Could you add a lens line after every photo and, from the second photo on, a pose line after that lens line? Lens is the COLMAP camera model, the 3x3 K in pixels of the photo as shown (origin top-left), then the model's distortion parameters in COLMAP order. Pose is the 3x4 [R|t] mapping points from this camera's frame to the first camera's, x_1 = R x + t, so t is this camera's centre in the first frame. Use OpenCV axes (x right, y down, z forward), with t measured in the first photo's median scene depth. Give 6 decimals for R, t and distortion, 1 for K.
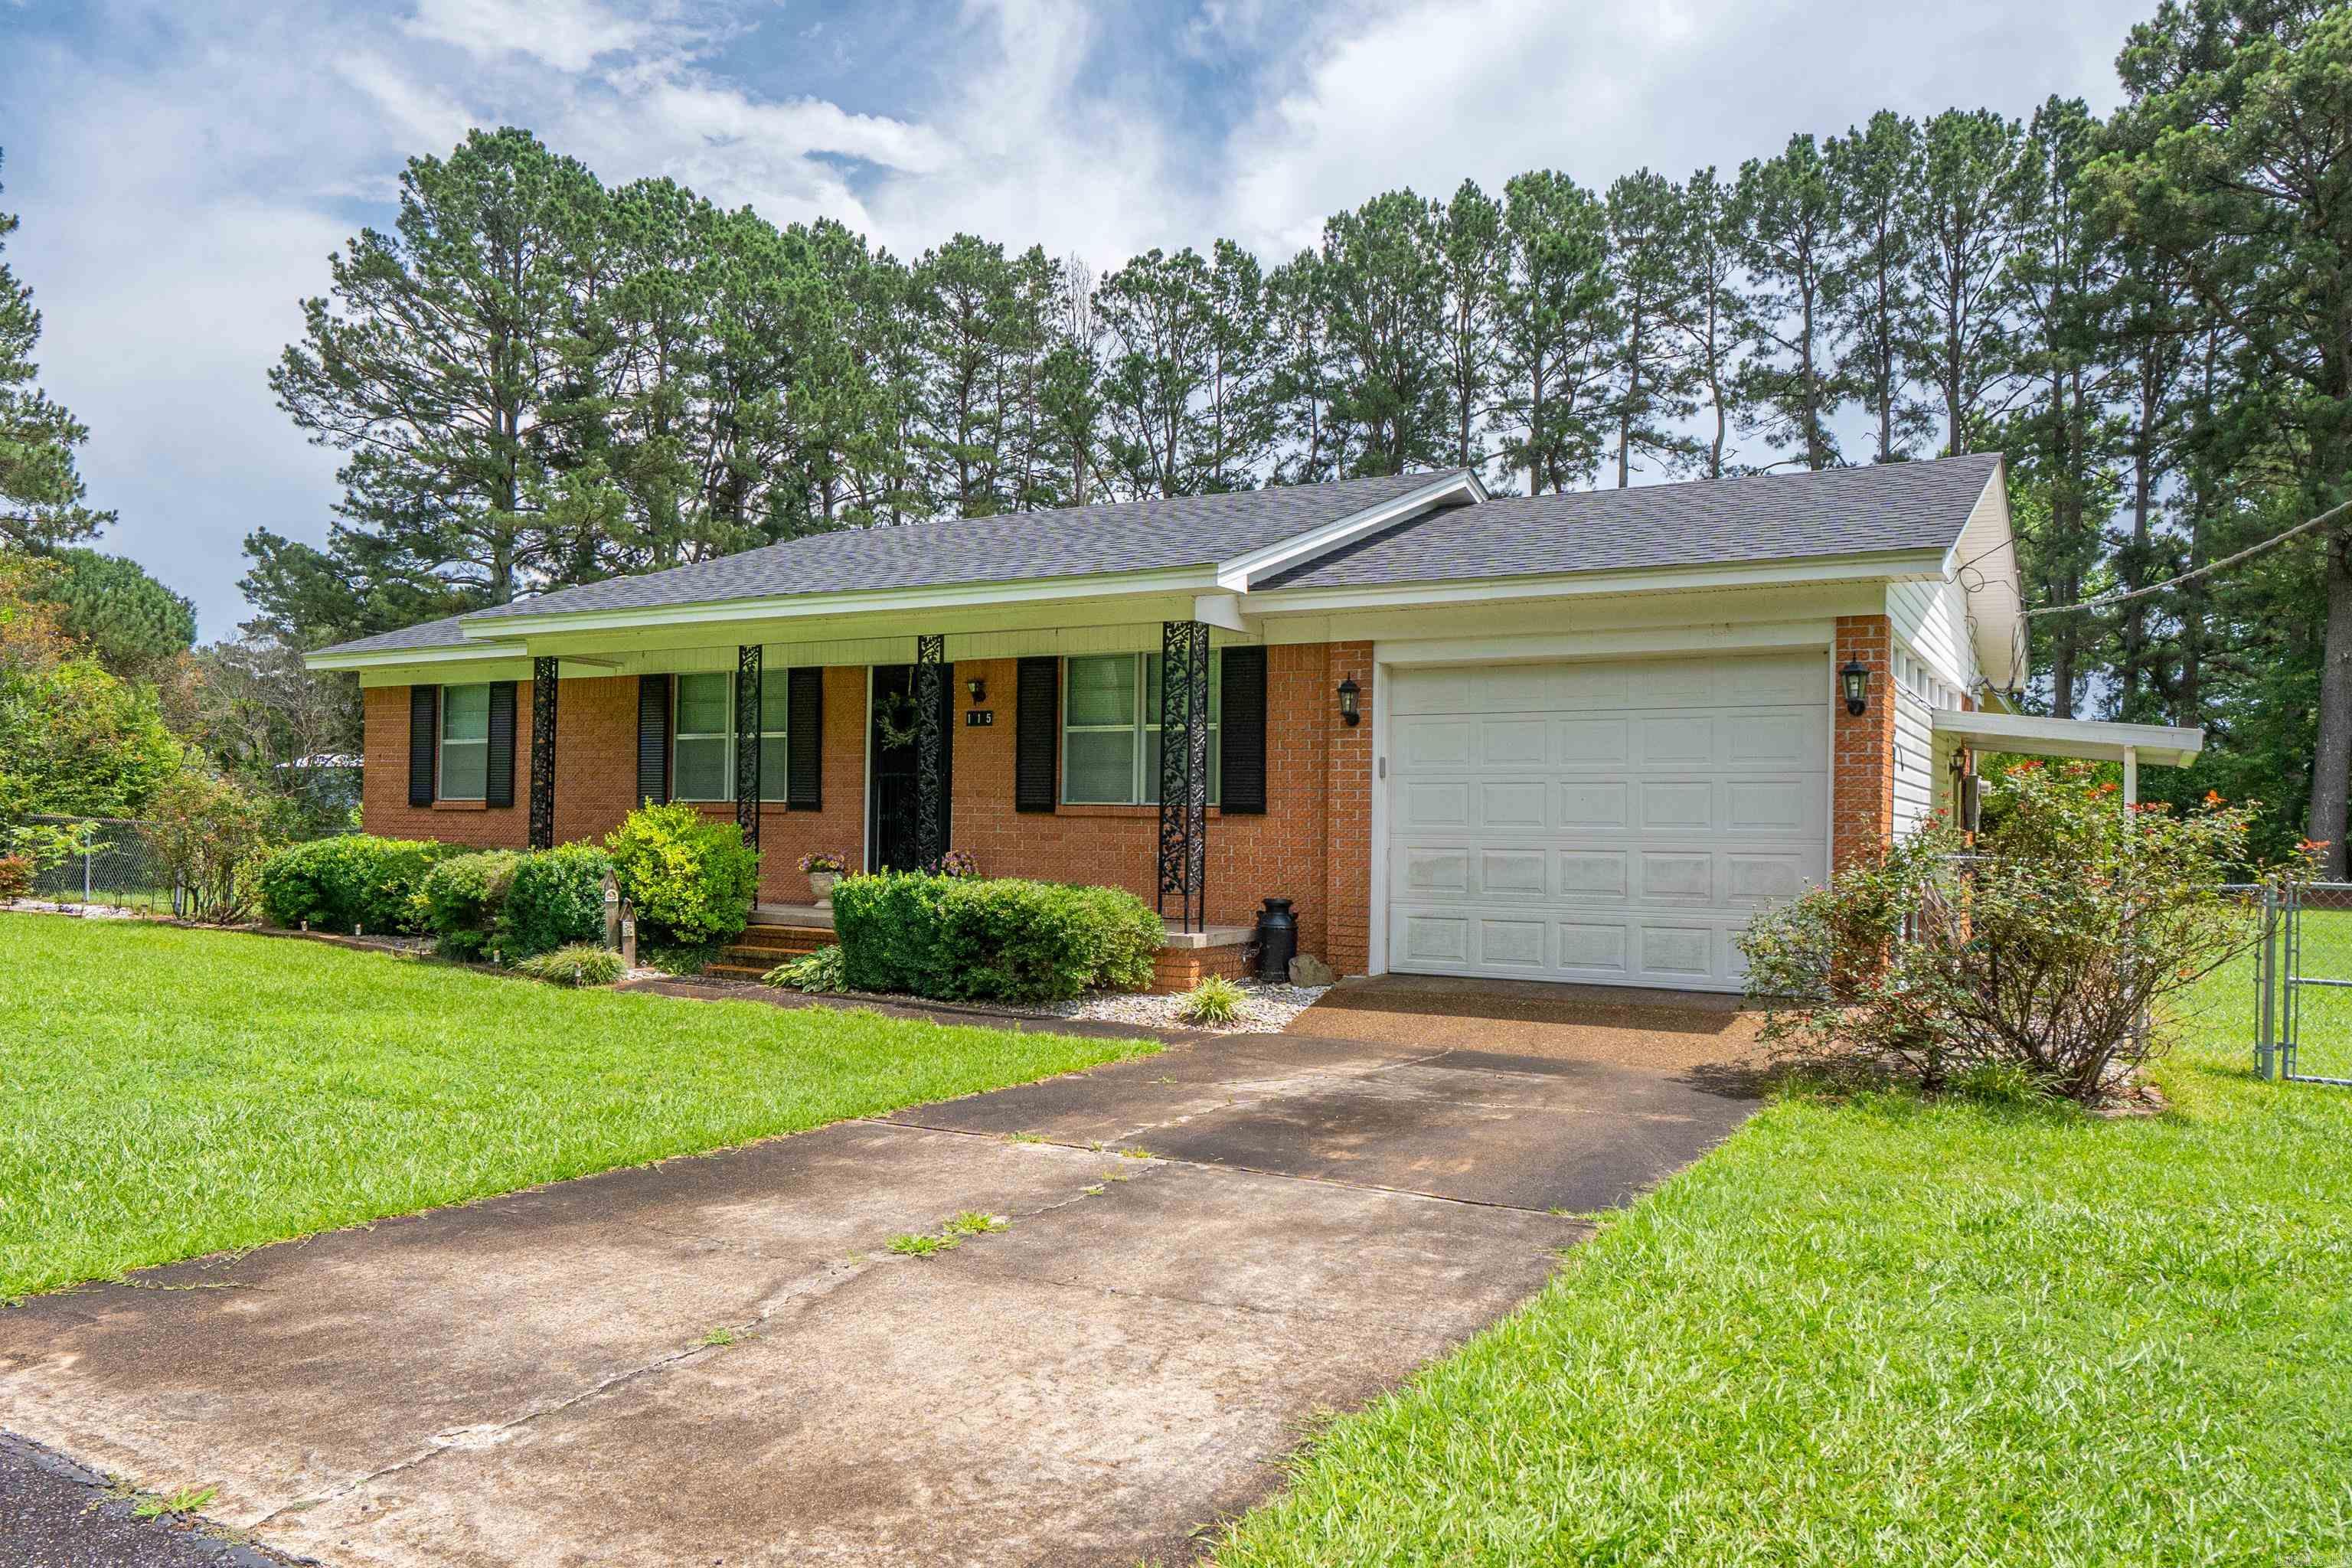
lens RADIAL K [[1624.5, 0, 1175.4], [0, 1624.5, 792.3], [0, 0, 1]] dist [0.000728, -0.005991]
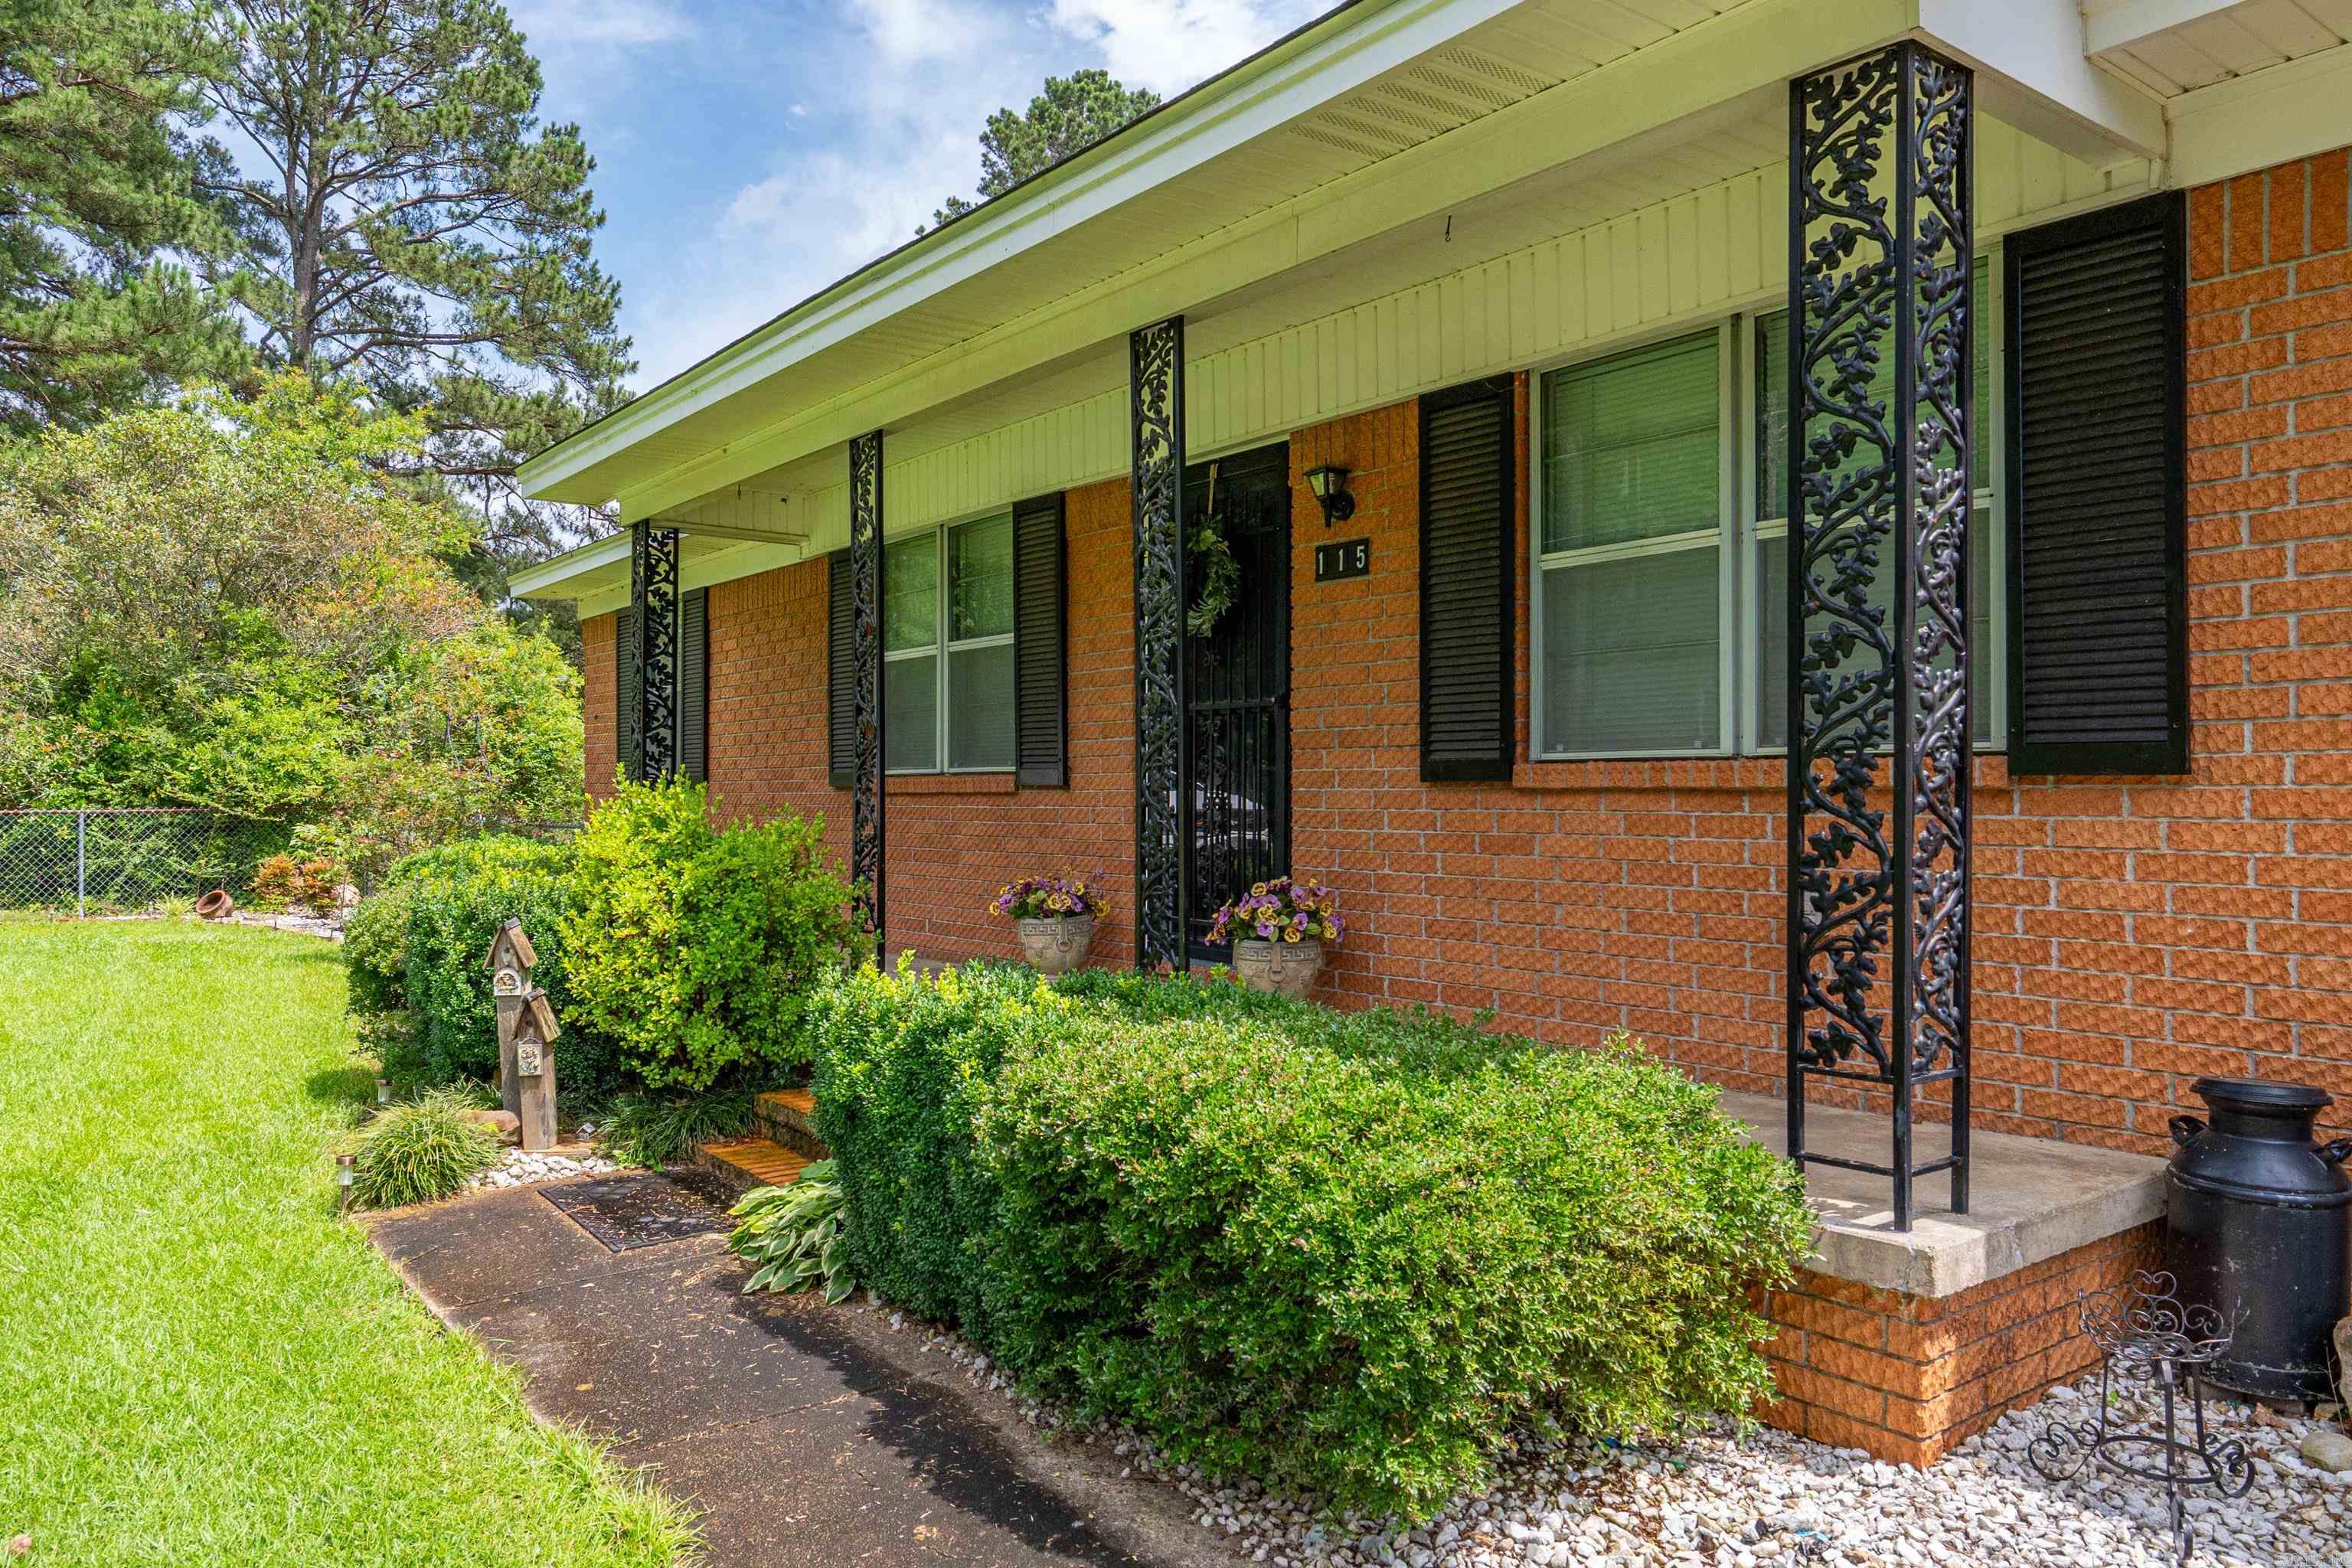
lens RADIAL K [[1624.5, 0, 1175.6], [0, 1624.5, 797.0], [0, 0, 1]] dist [0.000728, -0.005991]
pose [[0.921386, -0.015177, -0.388352, 0.001360], [0.022396, 0.999650, 0.014070, 0.008829], [0.388002, -0.021662, 0.921404, 0.613197]]
